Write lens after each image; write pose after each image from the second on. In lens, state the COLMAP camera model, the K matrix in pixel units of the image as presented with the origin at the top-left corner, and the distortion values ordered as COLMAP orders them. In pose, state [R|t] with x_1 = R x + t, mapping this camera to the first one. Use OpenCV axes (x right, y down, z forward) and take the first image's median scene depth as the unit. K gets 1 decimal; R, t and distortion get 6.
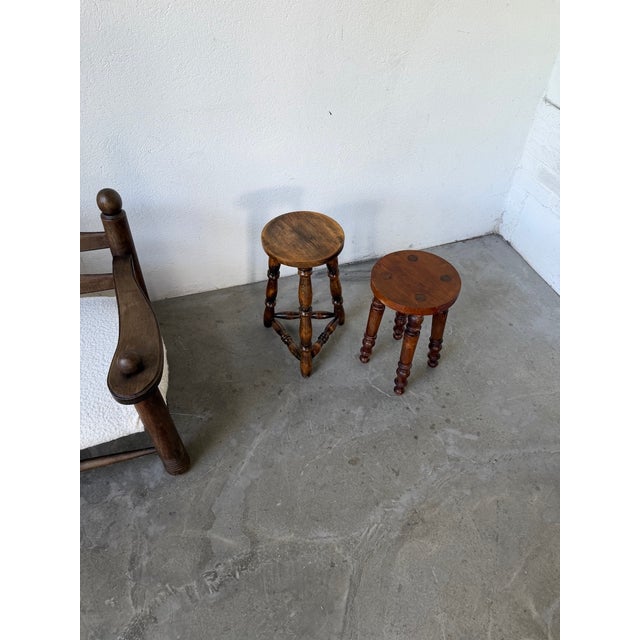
lens RADIAL K [[455.6, 0, 316.9], [0, 455.6, 317.4], [0, 0, 1]] dist [0.097190, -0.131627]
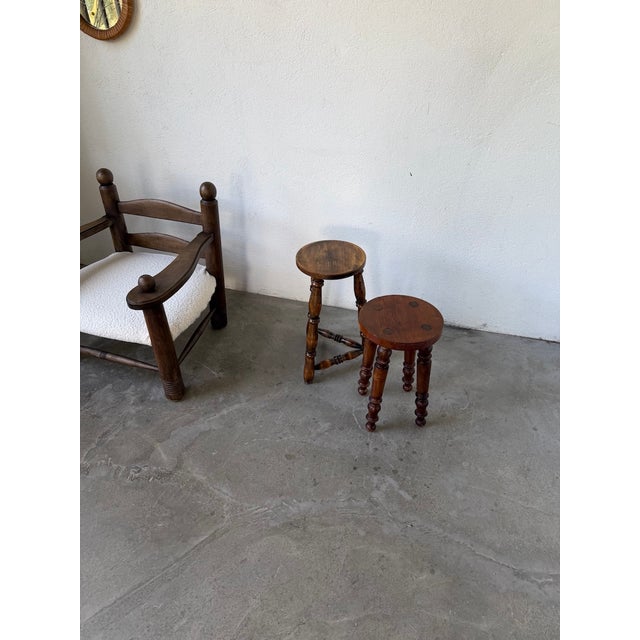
lens RADIAL K [[455.6, 0, 316.9], [0, 455.6, 317.4], [0, 0, 1]] dist [0.097190, -0.131627]
pose [[0.830368, 0.320152, -0.456062, 0.484536], [-0.396089, 0.914808, -0.078985, 0.066445], [0.391922, 0.246228, 0.886436, -0.017865]]
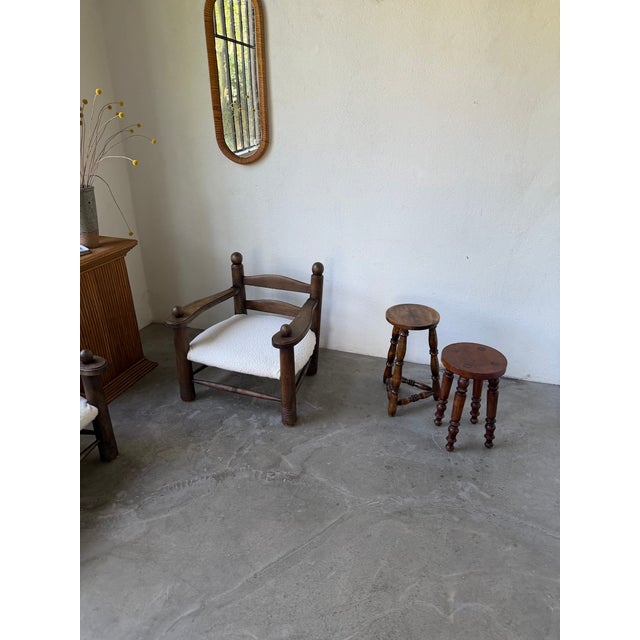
lens RADIAL K [[451.0, 0, 321.7], [0, 451.0, 317.9], [0, 0, 1]] dist [0.082934, -0.116627]
pose [[0.818995, 0.240039, -0.521181, 0.482589], [-0.409884, 0.880369, -0.238632, 0.302604], [0.401550, 0.409062, 0.819406, -0.359951]]
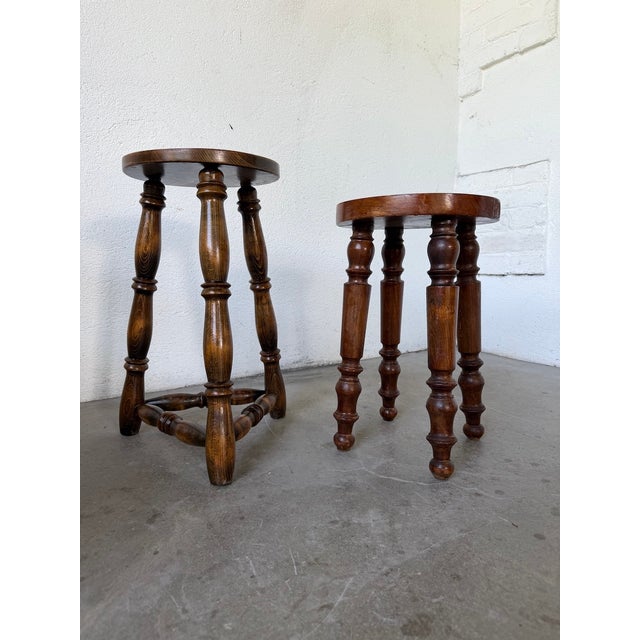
lens RADIAL K [[452.7, 0, 320.0], [0, 452.7, 320.0], [0, 0, 1]] dist [0.096402, -0.154748]
pose [[0.962512, -0.039080, 0.268410, -0.046849], [0.198729, 0.775089, -0.599786, 0.300056], [-0.184602, 0.630642, 0.753799, 0.618969]]
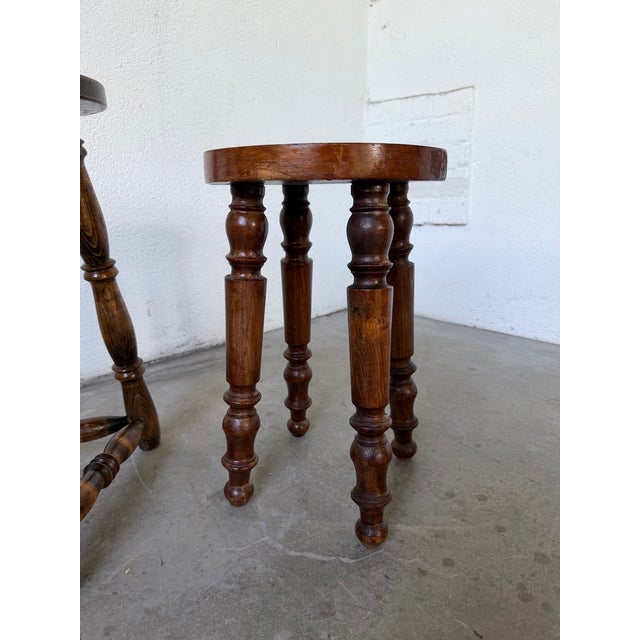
lens RADIAL K [[458.6, 0, 317.7], [0, 458.6, 320.8], [0, 0, 1]] dist [0.081557, -0.137267]
pose [[0.888507, -0.137917, 0.437645, 0.023316], [0.339851, 0.838625, -0.425686, 0.167060], [-0.308311, 0.526960, 0.791996, 0.694902]]
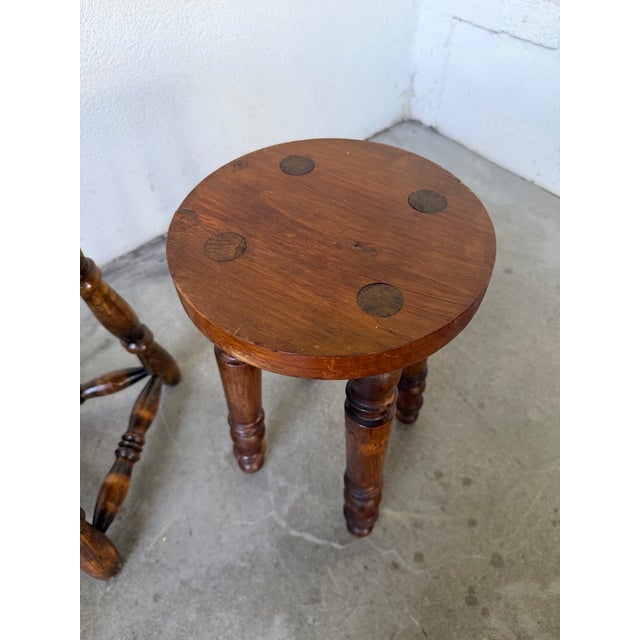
lens RADIAL K [[470.8, 0, 320.0], [0, 470.8, 320.0], [0, 0, 1]] dist [-0.001258, -0.026756]
pose [[0.926046, -0.305195, 0.222025, 0.116748], [0.286338, 0.951385, 0.113479, -0.060185], [-0.245865, -0.041512, 0.968415, 0.651994]]
